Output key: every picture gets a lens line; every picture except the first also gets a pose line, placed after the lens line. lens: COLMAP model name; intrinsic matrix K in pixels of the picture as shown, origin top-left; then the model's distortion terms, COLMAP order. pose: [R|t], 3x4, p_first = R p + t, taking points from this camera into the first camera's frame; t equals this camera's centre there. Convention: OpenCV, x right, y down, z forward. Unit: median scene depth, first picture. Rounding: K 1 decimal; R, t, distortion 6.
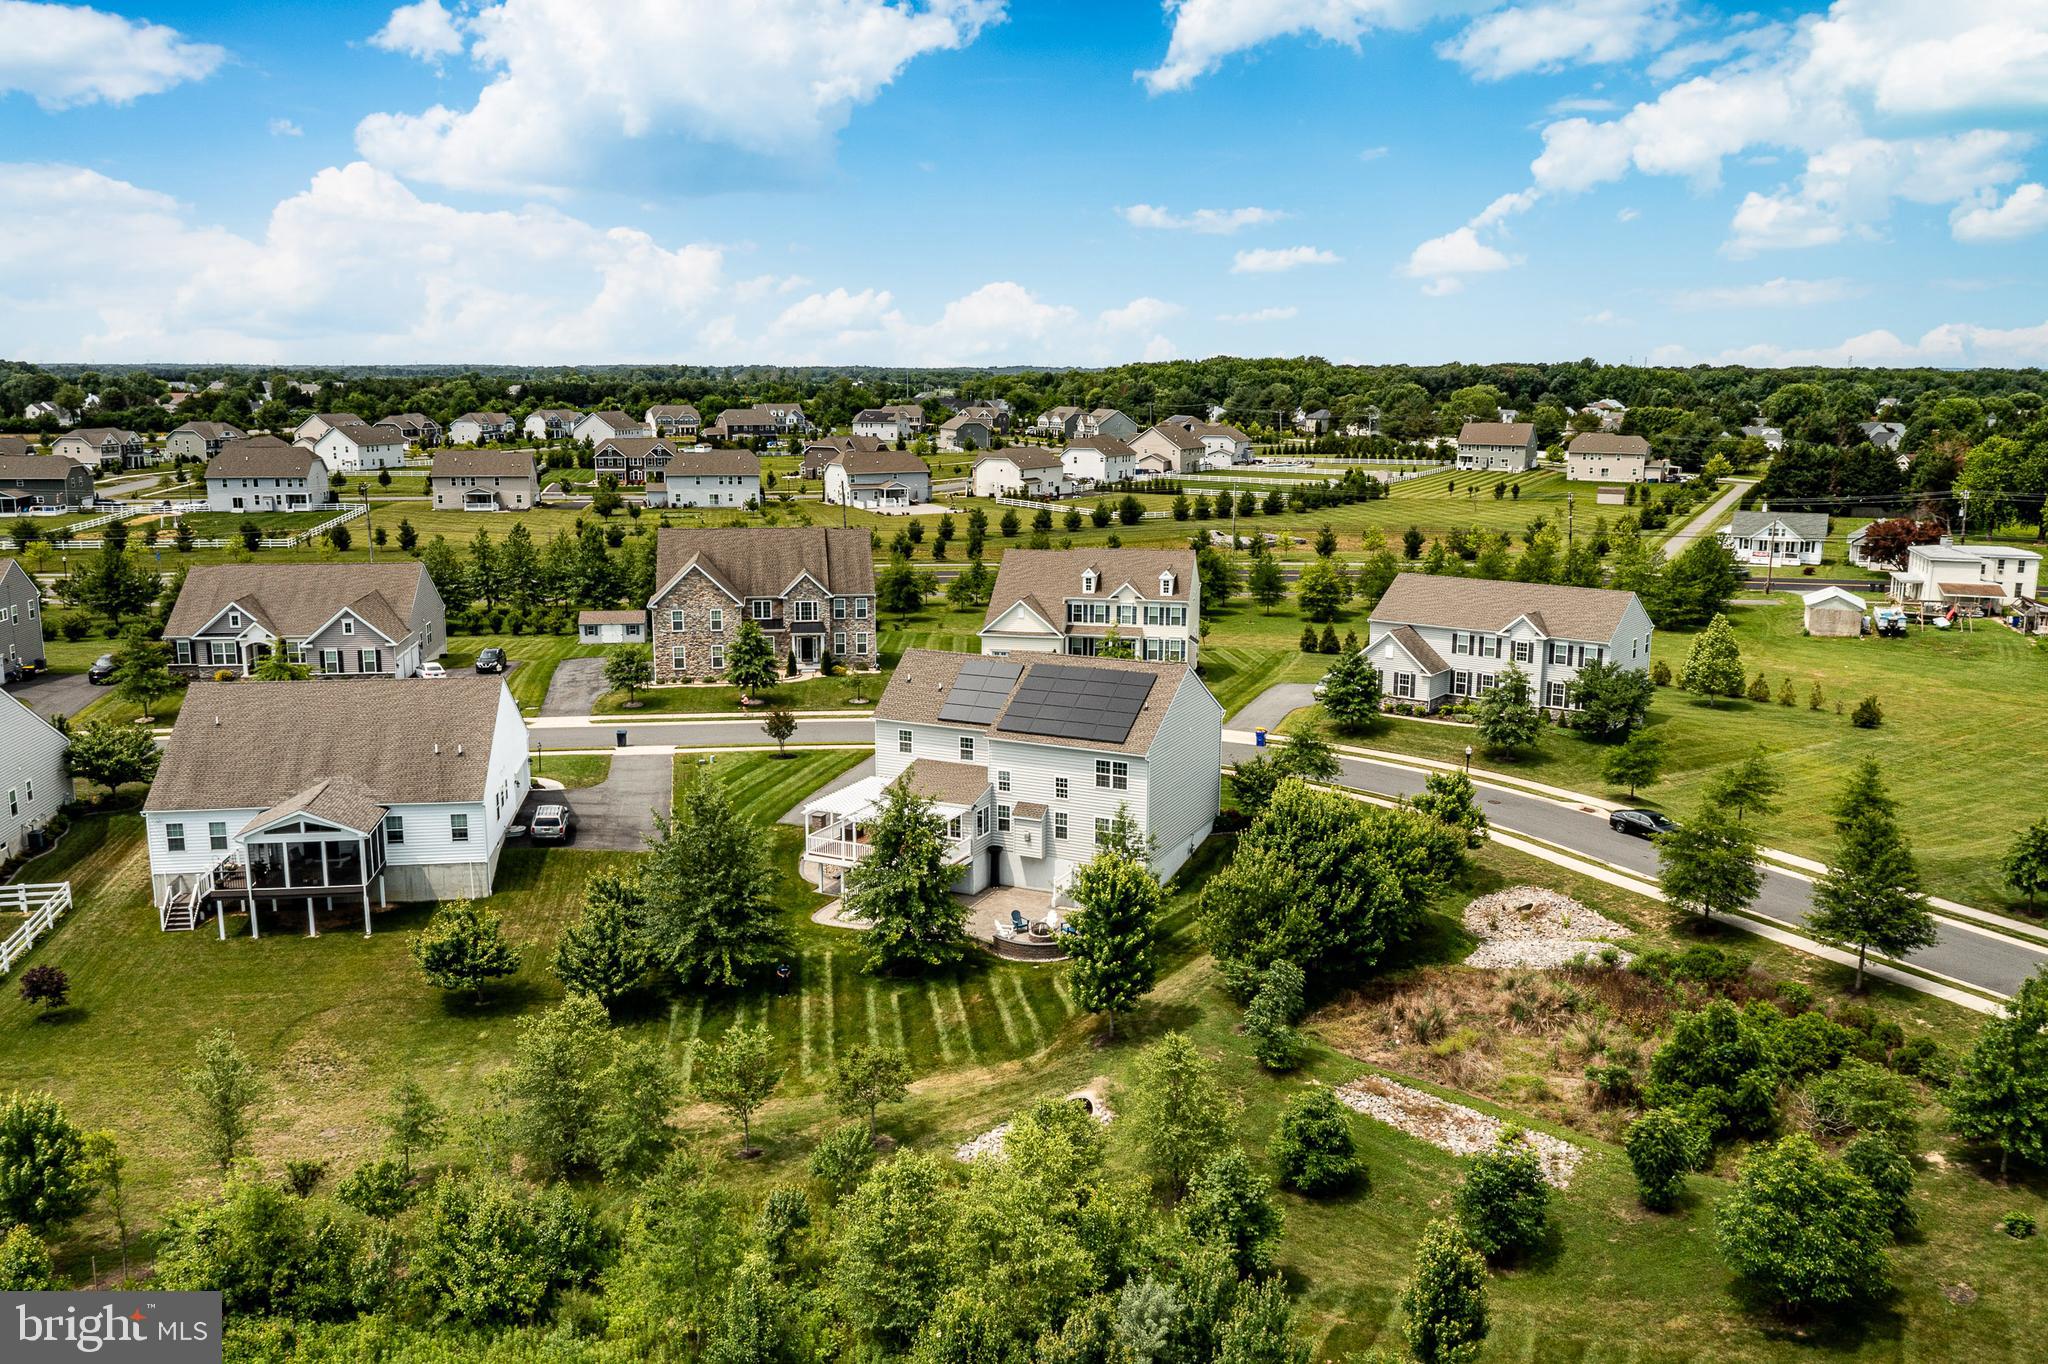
lens RADIAL K [[1620.4, 0, 1024.0], [0, 1620.4, 682.0], [0, 0, 1]] dist [-0.008234, -0.000777]
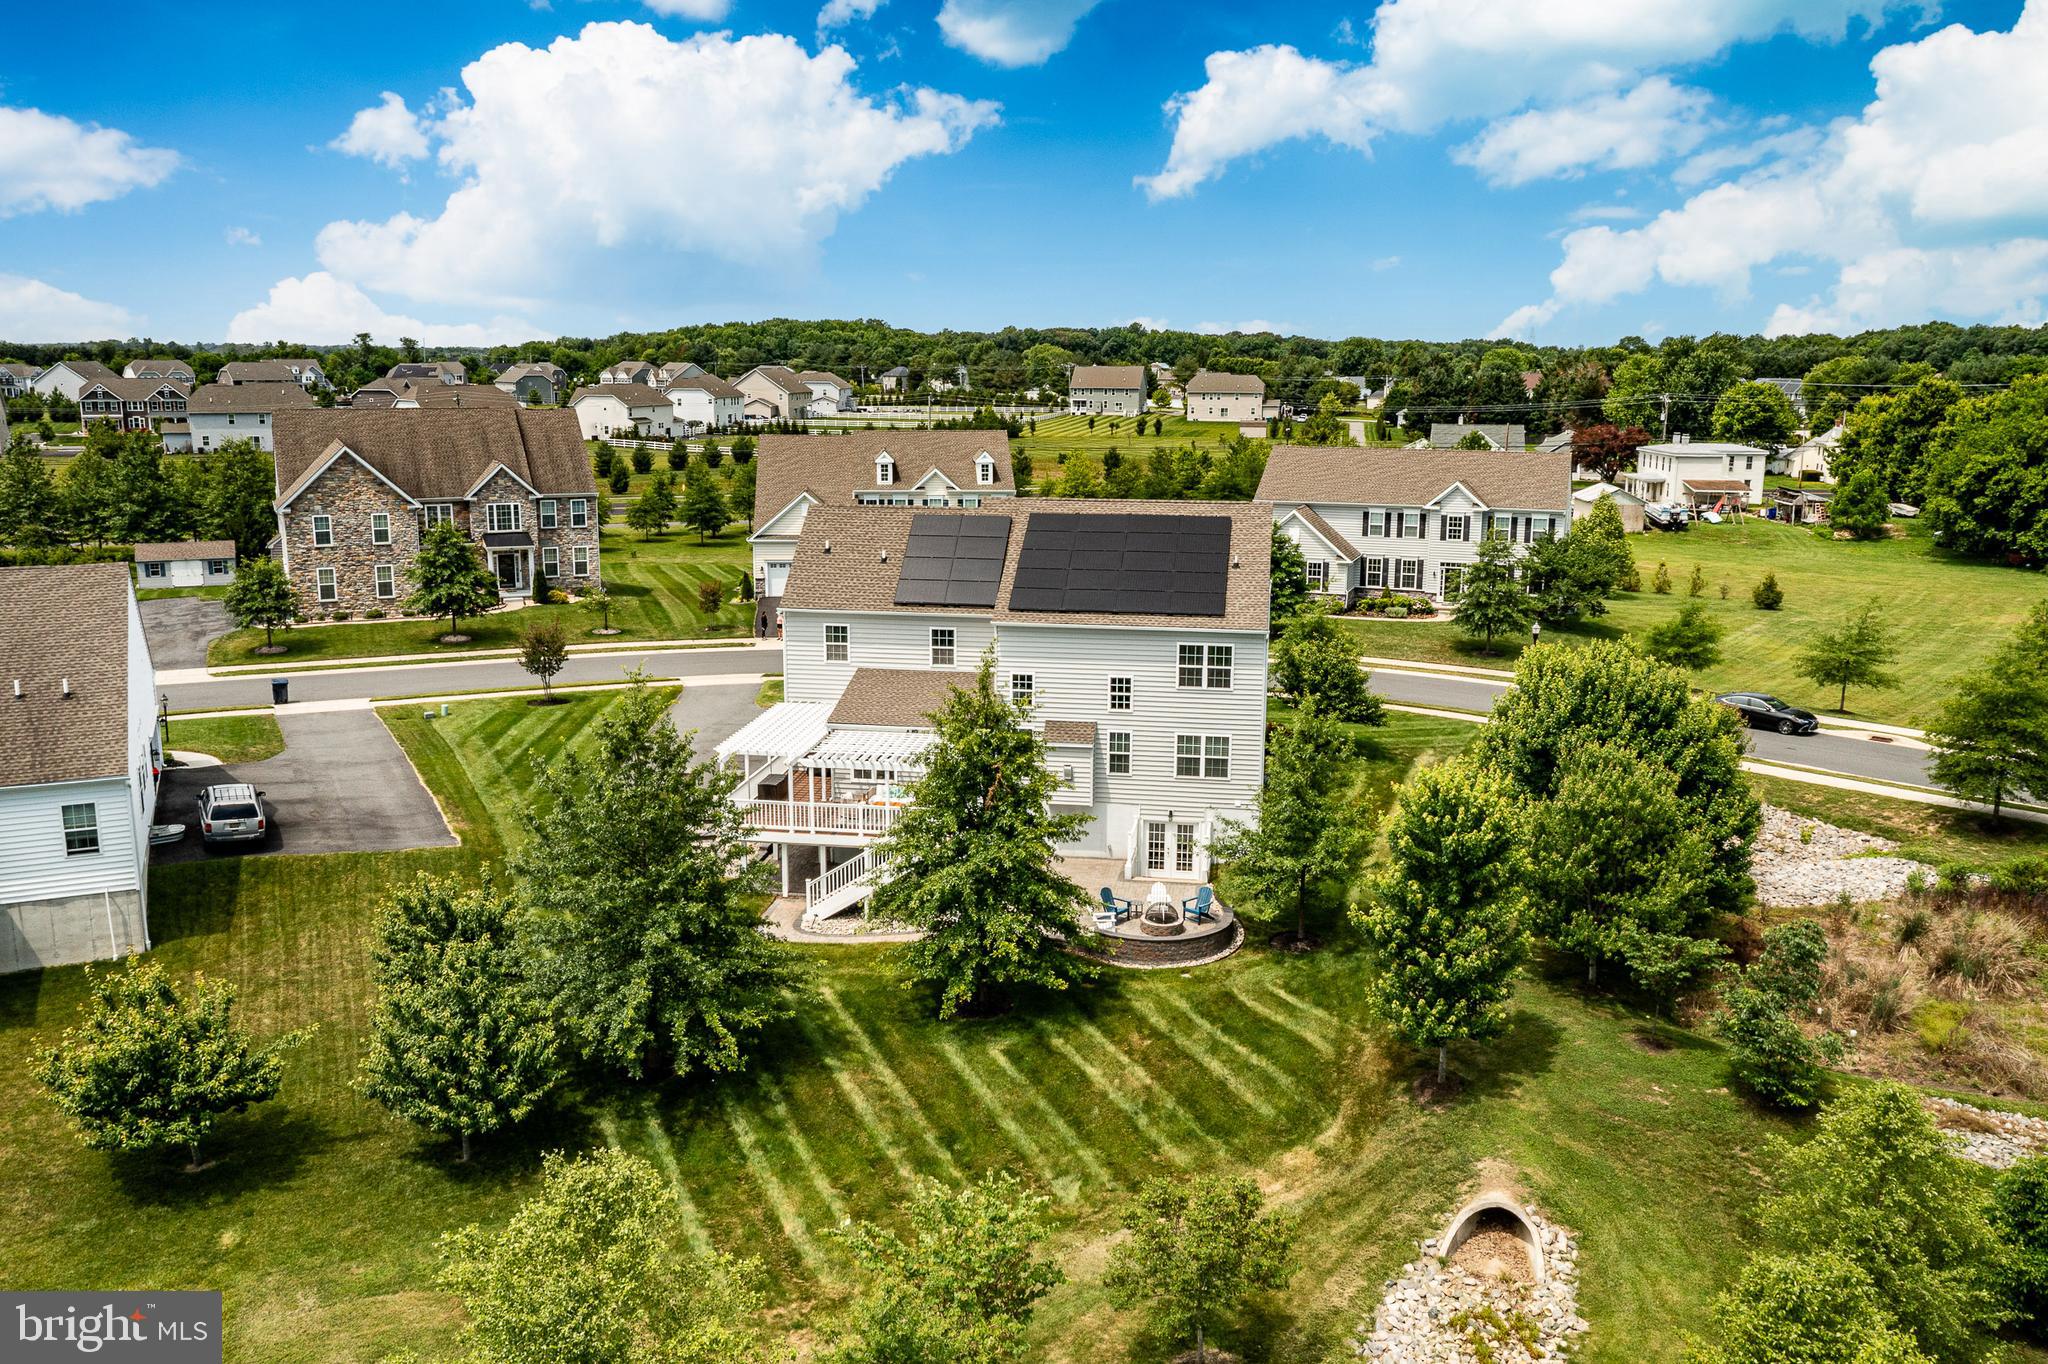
lens RADIAL K [[1620.4, 0, 1024.0], [0, 1620.4, 682.0], [0, 0, 1]] dist [-0.008234, -0.000777]
pose [[0.958521, -0.055247, 0.279617, -0.123153], [0.052332, 0.998470, 0.017889, 0.030178], [-0.280177, -0.002514, 0.959945, 0.250738]]
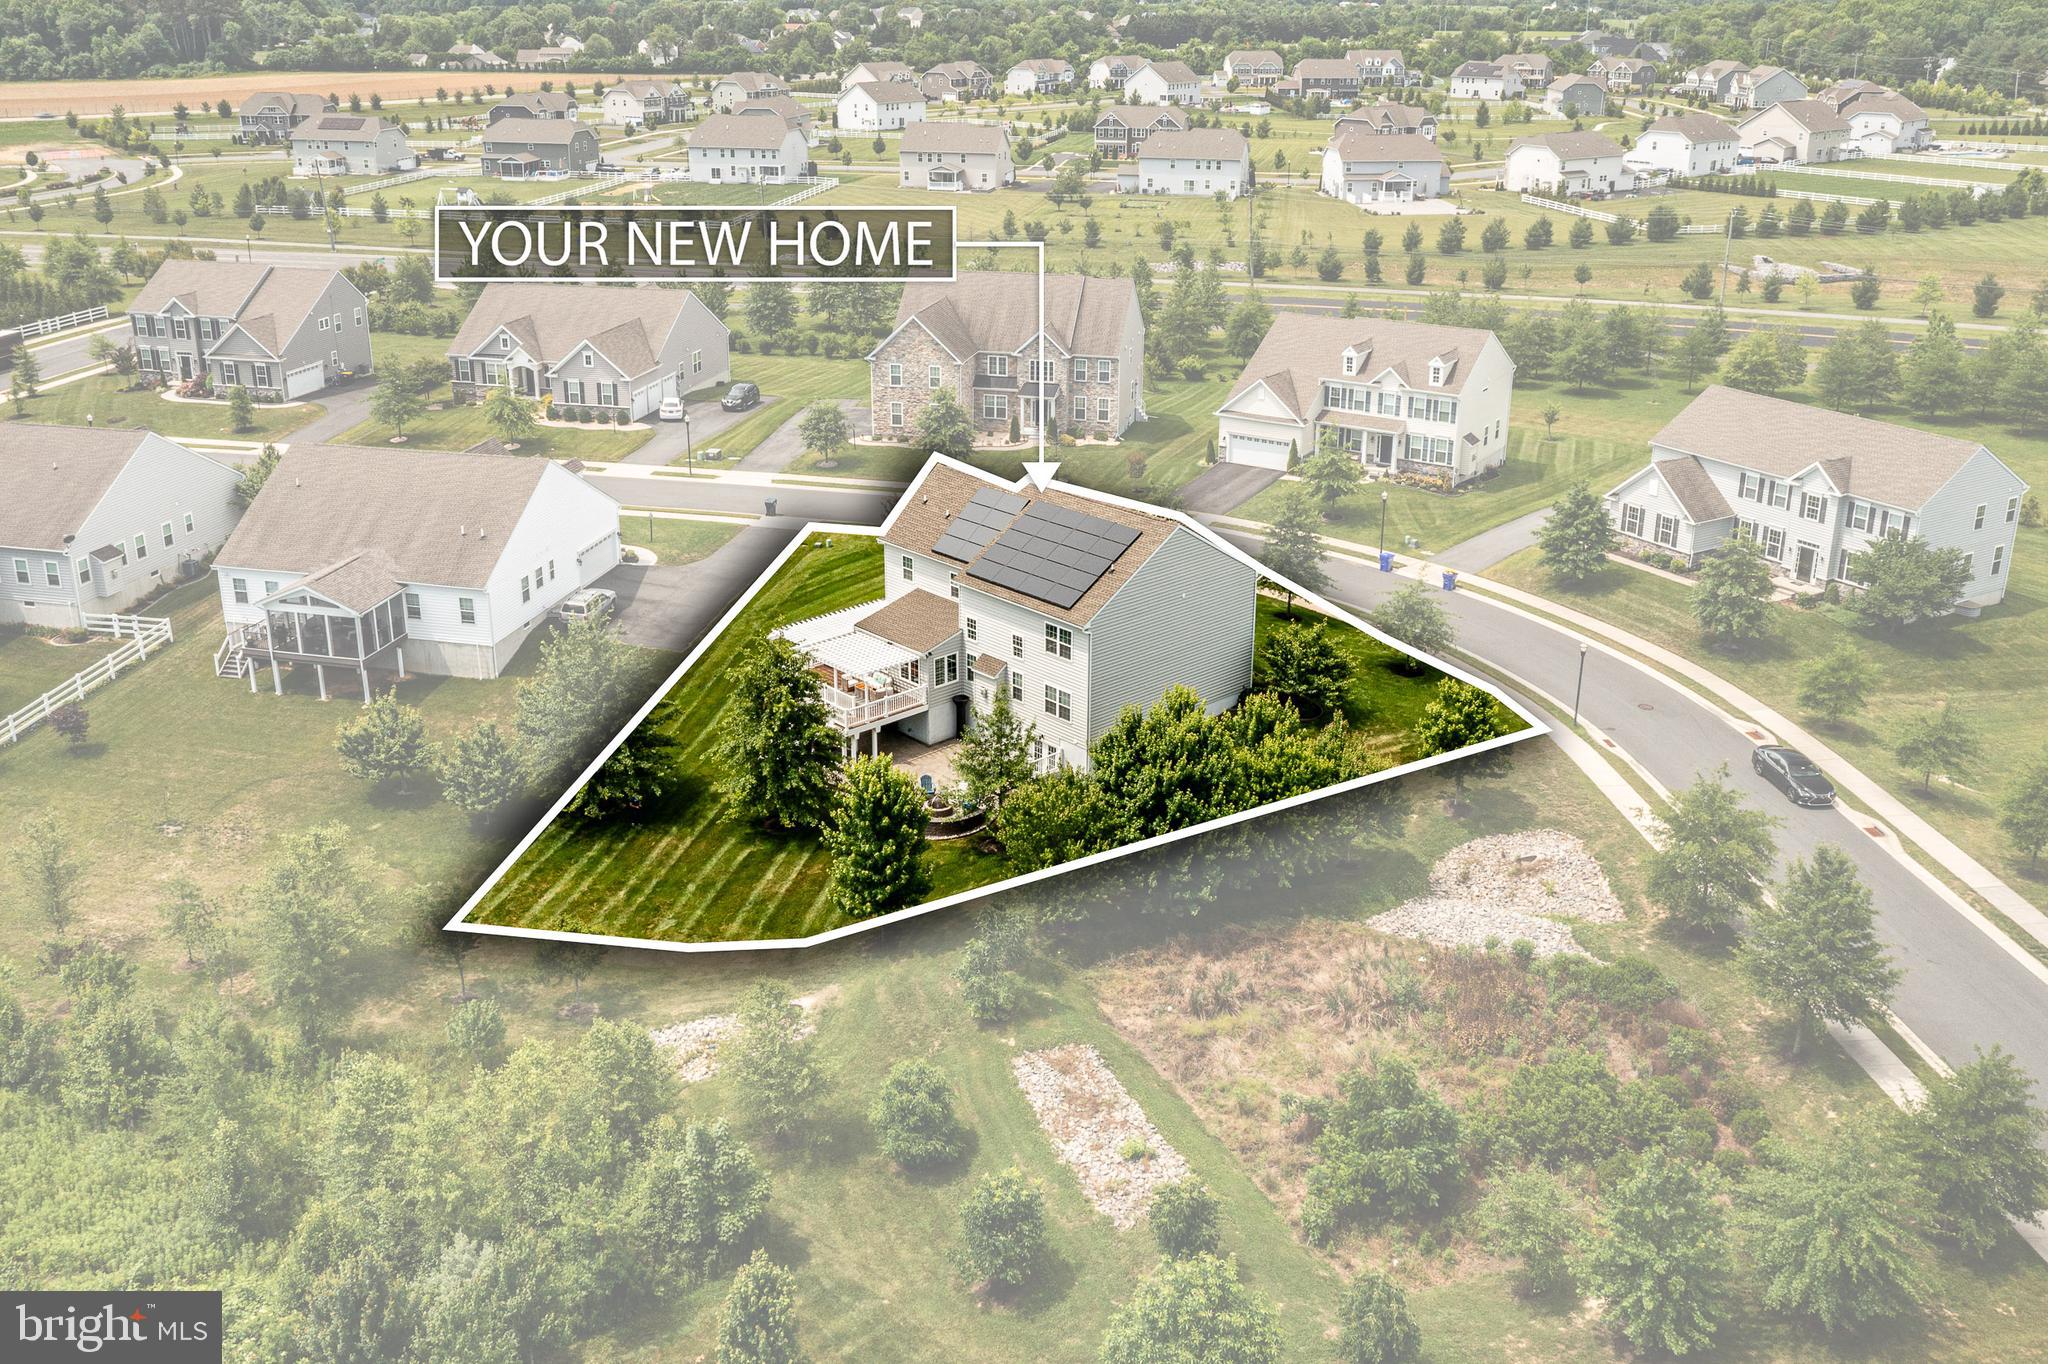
lens RADIAL K [[1814.8, 0, 1025.1], [0, 1814.8, 588.3], [0, 0, 1]] dist [-0.013992, -0.002014]
pose [[0.926896, 0.118032, -0.356275, 0.247075], [-0.069968, 0.986963, 0.144946, -0.073614], [0.368738, -0.109422, 0.923071, 0.039136]]
